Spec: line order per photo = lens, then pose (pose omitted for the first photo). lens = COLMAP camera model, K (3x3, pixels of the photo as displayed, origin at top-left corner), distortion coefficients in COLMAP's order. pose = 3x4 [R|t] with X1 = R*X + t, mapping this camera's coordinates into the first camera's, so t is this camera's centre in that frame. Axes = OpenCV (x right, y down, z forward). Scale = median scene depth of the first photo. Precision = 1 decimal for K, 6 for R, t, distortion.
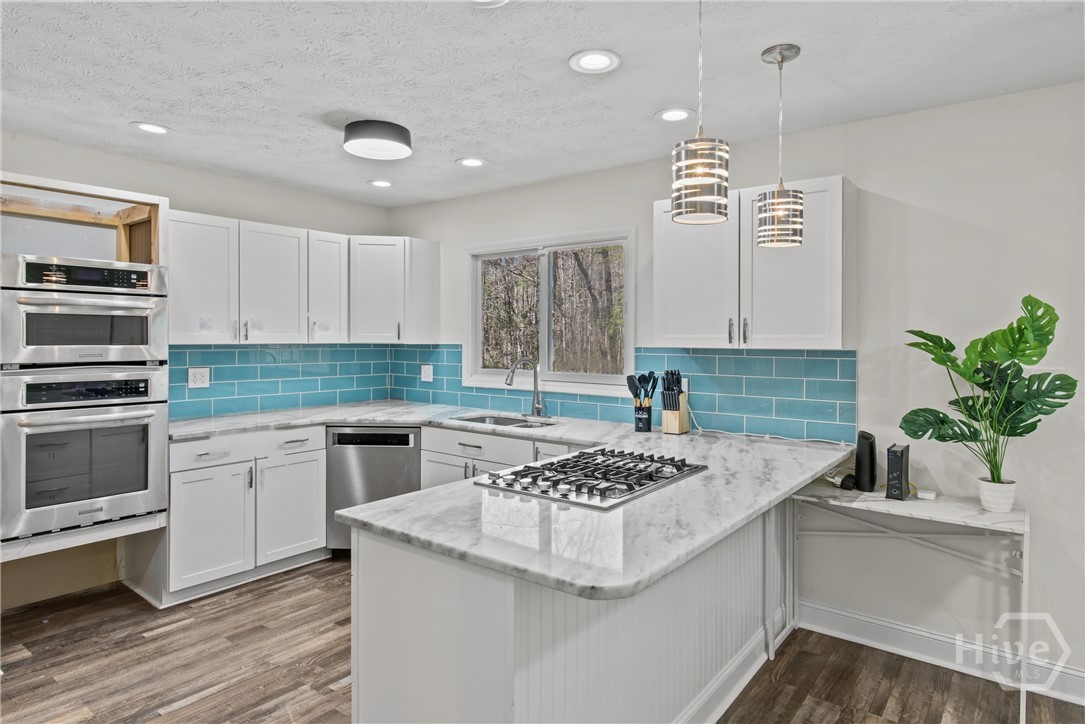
lens RADIAL K [[642.7, 0, 551.2], [0, 642.7, 352.2], [0, 0, 1]] dist [-0.002530, -0.001434]
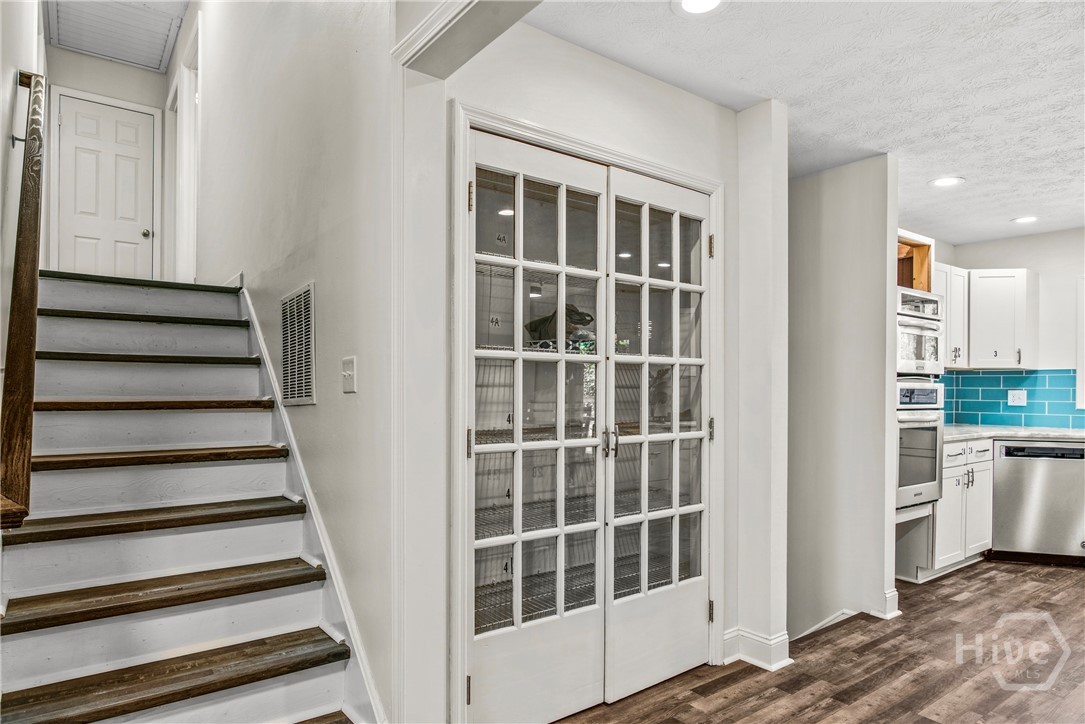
lens RADIAL K [[642.7, 0, 457.2], [0, 642.7, 417.7], [0, 0, 1]] dist [-0.002530, -0.001434]
pose [[0.954378, 0.004449, -0.298569, -1.009375], [-0.002086, 0.999964, 0.008233, 0.078139], [0.298595, -0.007235, 0.954353, -0.371960]]
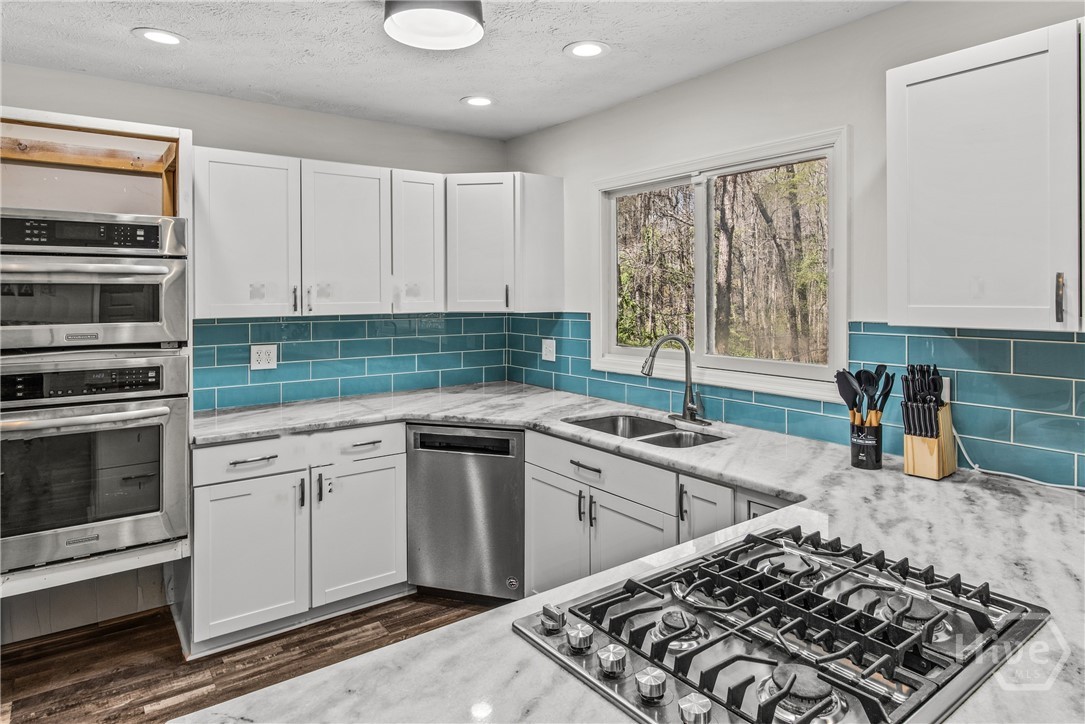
lens RADIAL K [[642.7, 0, 551.0], [0, 642.7, 306.1], [0, 0, 1]] dist [-0.002530, -0.001434]
pose [[0.961918, -0.004343, -0.273304, 0.025972], [0.003759, 0.999989, -0.002660, -0.023418], [0.273312, 0.001531, 0.961924, 0.350515]]
